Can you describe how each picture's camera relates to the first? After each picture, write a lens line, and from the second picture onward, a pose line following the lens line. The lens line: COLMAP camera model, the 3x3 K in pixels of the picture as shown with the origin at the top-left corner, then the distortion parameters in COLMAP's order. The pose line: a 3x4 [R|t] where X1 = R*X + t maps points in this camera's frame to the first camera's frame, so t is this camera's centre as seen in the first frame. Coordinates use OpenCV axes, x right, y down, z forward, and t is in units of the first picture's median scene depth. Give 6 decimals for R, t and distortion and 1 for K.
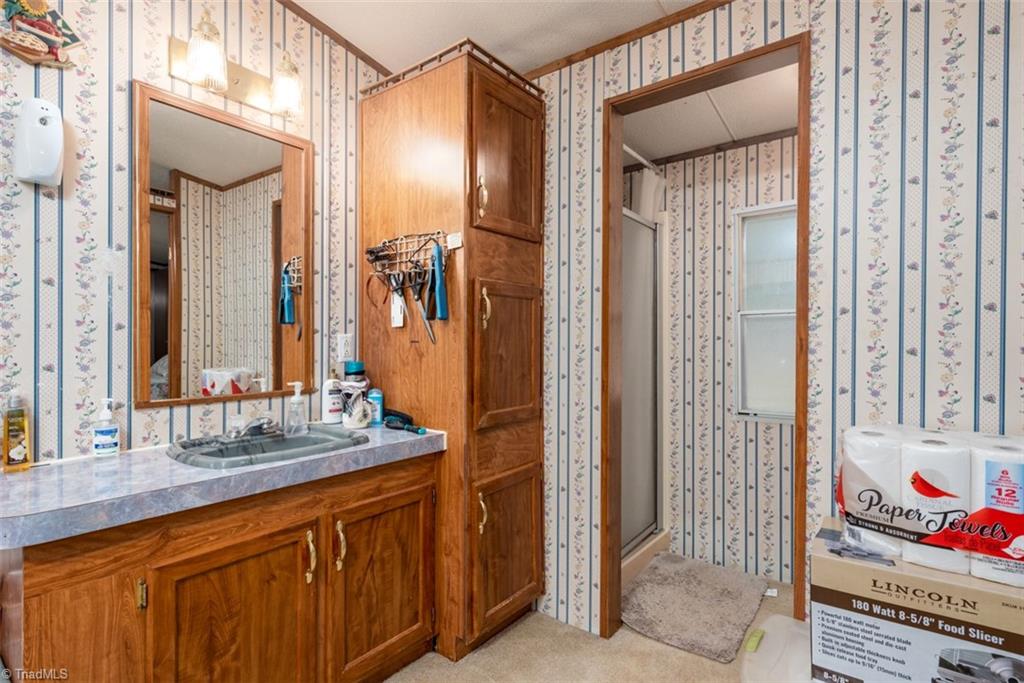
lens RADIAL K [[503.9, 0, 512.0], [0, 503.9, 344.4], [0, 0, 1]] dist [0.002153, 0.000507]
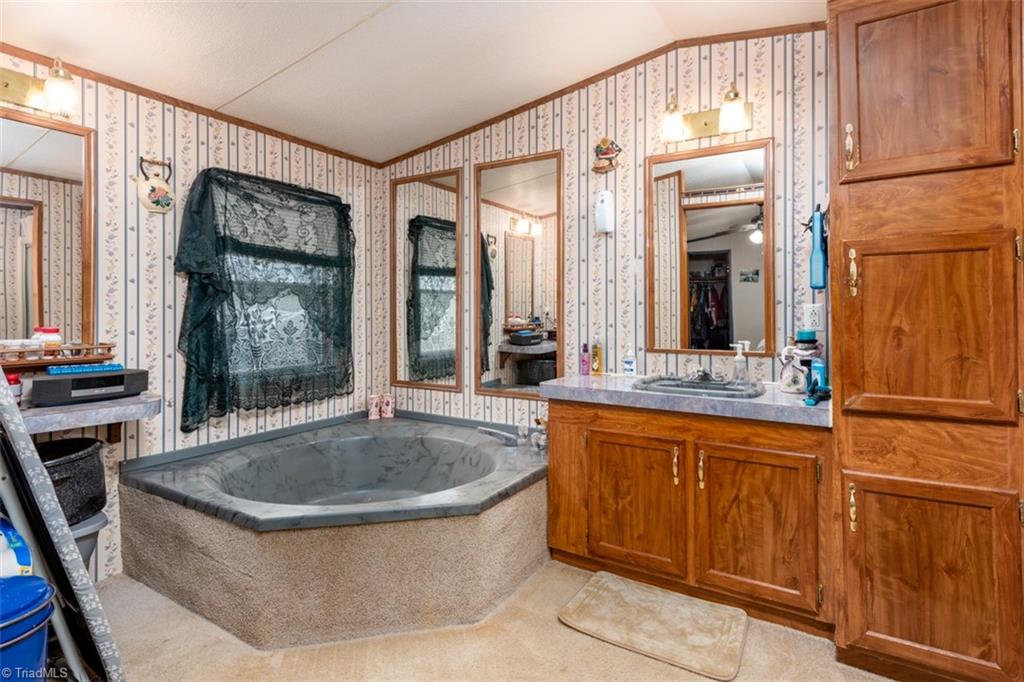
lens RADIAL K [[520.9, 0, 510.7], [0, 520.9, 311.9], [0, 0, 1]] dist [0.000896, -0.000424]
pose [[0.091619, -0.002955, -0.995790, 0.882173], [-0.003406, 0.999989, -0.003281, 0.001401], [0.995788, 0.003692, 0.091607, 0.365705]]
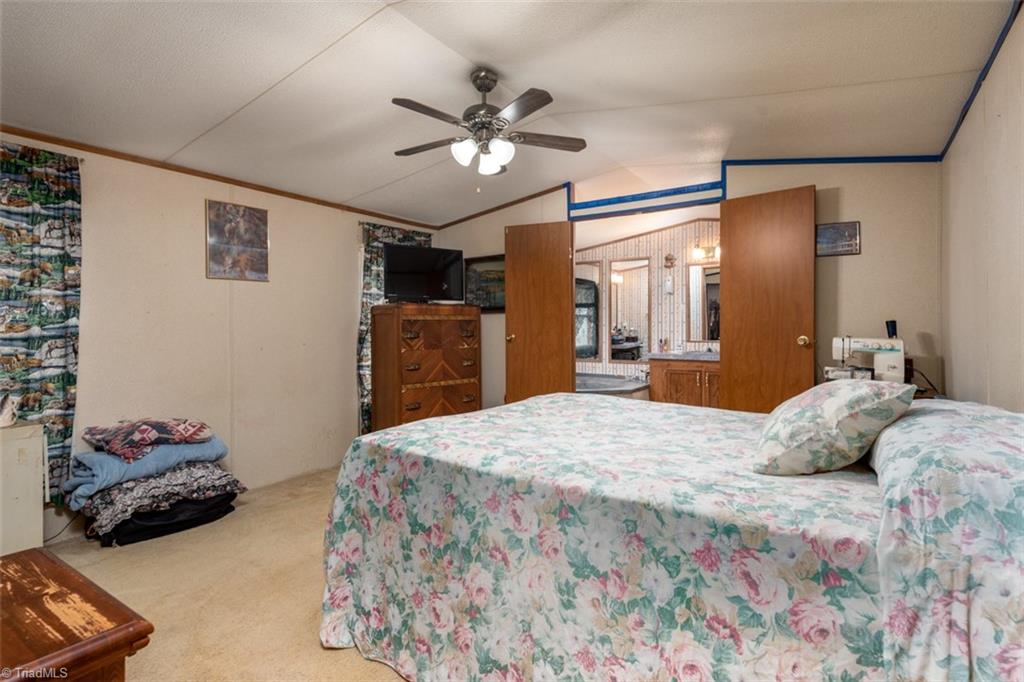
lens RADIAL K [[502.2, 0, 536.4], [0, 502.2, 335.9], [0, 0, 1]] dist [0.005269, 0.001415]
pose [[0.079384, 0.015816, -0.996719, 3.097299], [-0.000243, 0.999874, 0.015846, 0.012438], [0.996844, -0.001016, 0.079378, -0.536621]]
